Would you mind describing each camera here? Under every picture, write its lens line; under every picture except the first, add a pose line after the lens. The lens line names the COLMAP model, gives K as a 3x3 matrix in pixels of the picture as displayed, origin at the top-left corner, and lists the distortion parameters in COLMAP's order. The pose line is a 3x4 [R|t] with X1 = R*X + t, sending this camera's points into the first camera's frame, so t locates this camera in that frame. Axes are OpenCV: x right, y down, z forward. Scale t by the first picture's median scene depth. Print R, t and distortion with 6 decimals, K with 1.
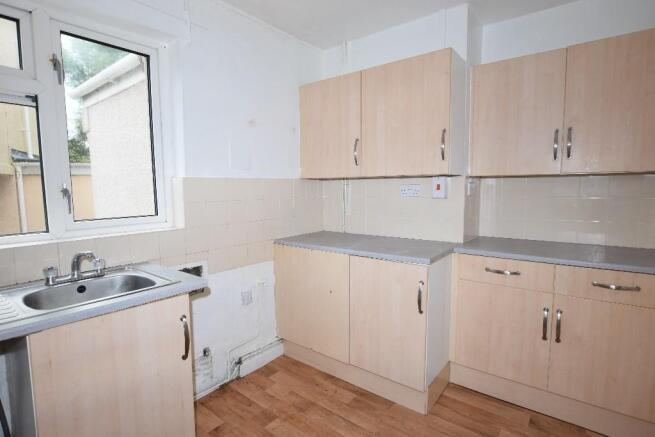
lens RADIAL K [[338.2, 0, 325.5], [0, 338.2, 218.8], [0, 0, 1]] dist [0.001871, -0.000043]
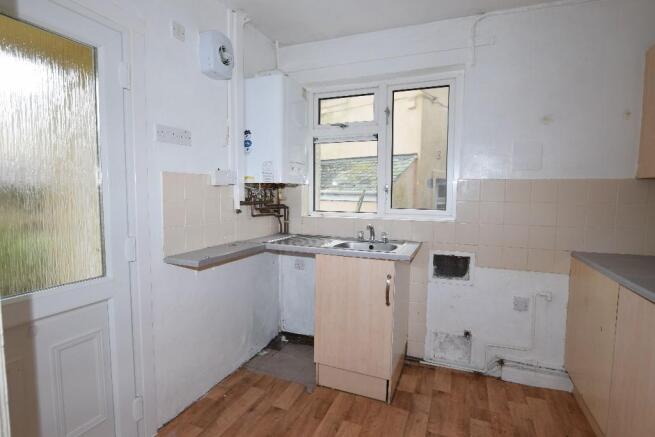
lens RADIAL K [[338.2, 0, 326.5], [0, 338.2, 215.8], [0, 0, 1]] dist [0.001871, -0.000043]
pose [[0.299711, 0.090854, -0.949694, 0.505348], [-0.101771, 0.992820, 0.062862, -0.019510], [0.948586, 0.077811, 0.306805, 0.170286]]
